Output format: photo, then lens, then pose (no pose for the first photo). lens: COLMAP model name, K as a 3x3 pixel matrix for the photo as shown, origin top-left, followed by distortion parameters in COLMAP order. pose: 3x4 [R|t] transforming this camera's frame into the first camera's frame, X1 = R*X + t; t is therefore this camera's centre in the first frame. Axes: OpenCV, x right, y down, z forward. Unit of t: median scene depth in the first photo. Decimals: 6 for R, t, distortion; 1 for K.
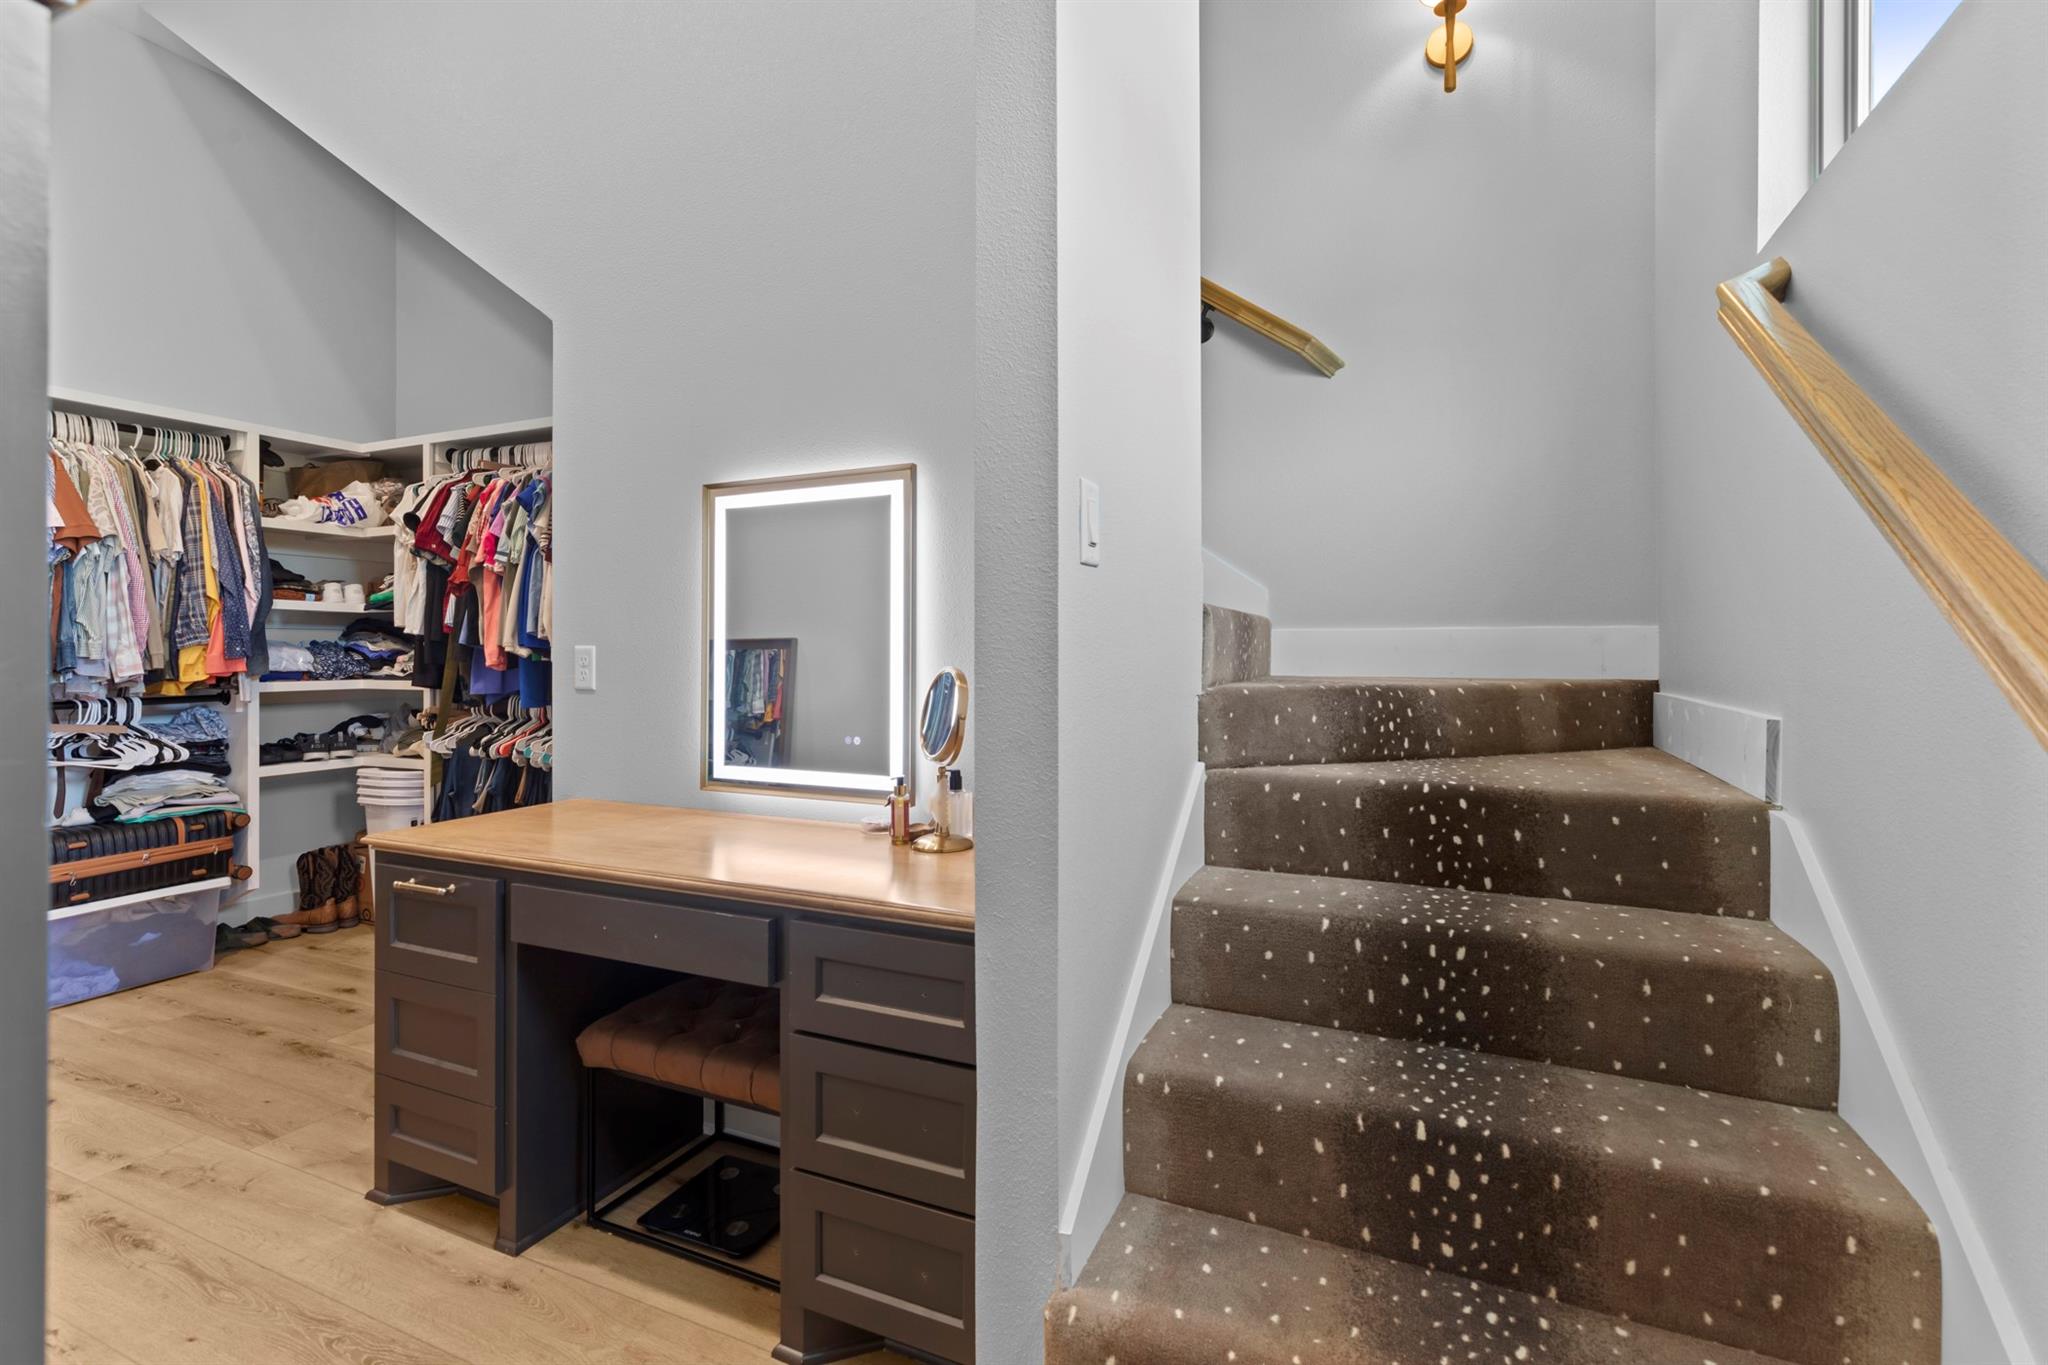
lens RADIAL K [[931.6, 0, 1025.1], [0, 931.6, 669.4], [0, 0, 1]] dist [-0.002598, -0.000416]
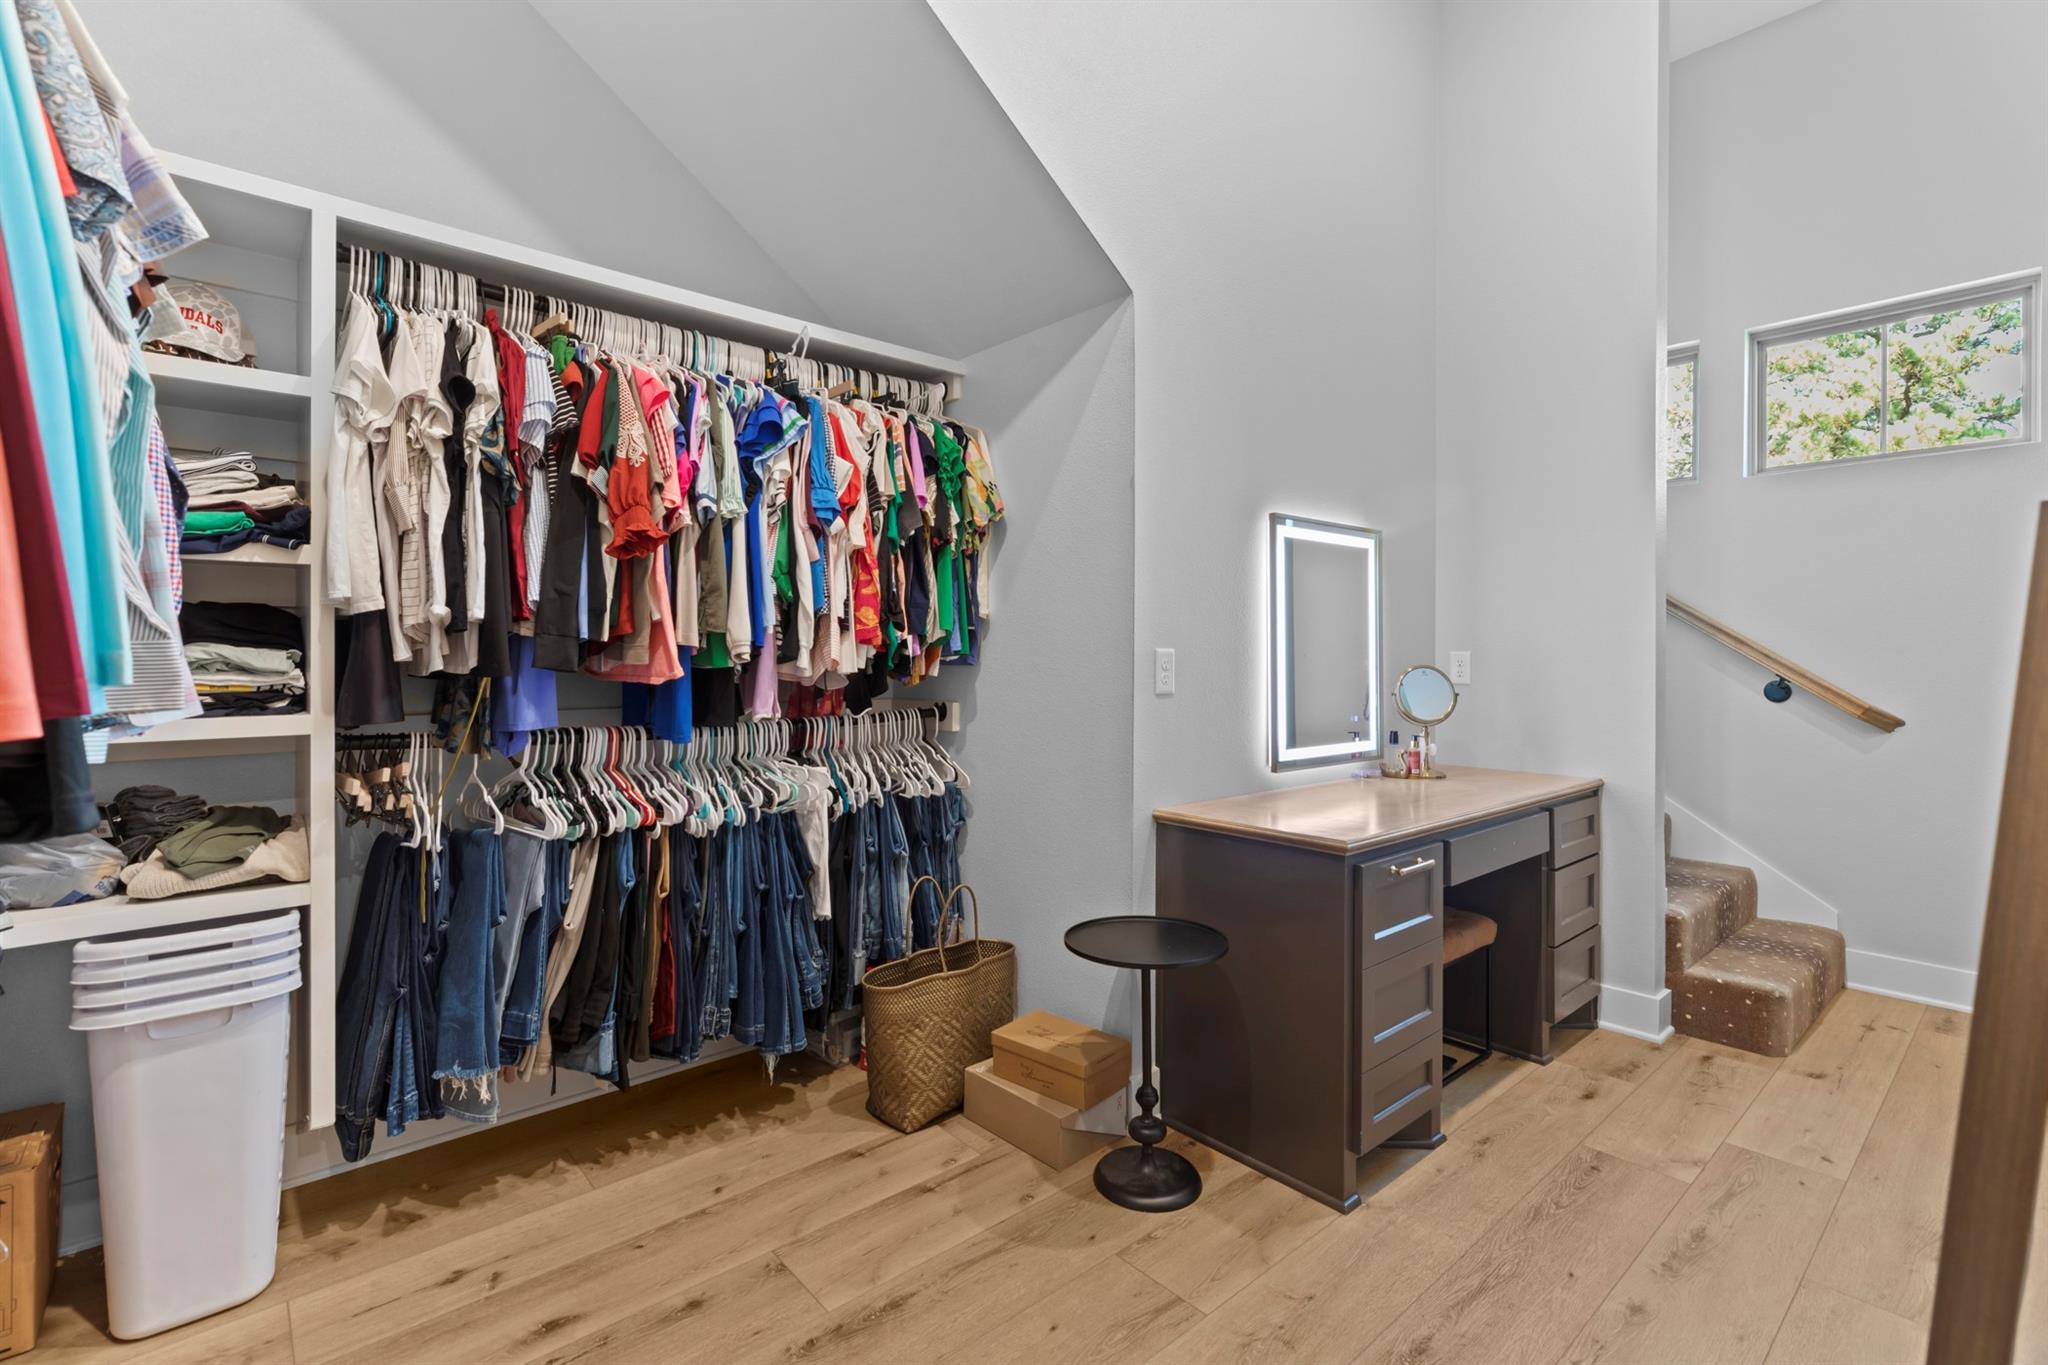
lens RADIAL K [[931.6, 0, 1023.3], [0, 931.6, 669.2], [0, 0, 1]] dist [-0.002598, -0.000416]
pose [[0.417751, -0.012553, 0.908475, -1.556286], [0.012914, 0.999886, 0.007877, -0.014873], [-0.908470, 0.008442, 0.417865, 0.803726]]
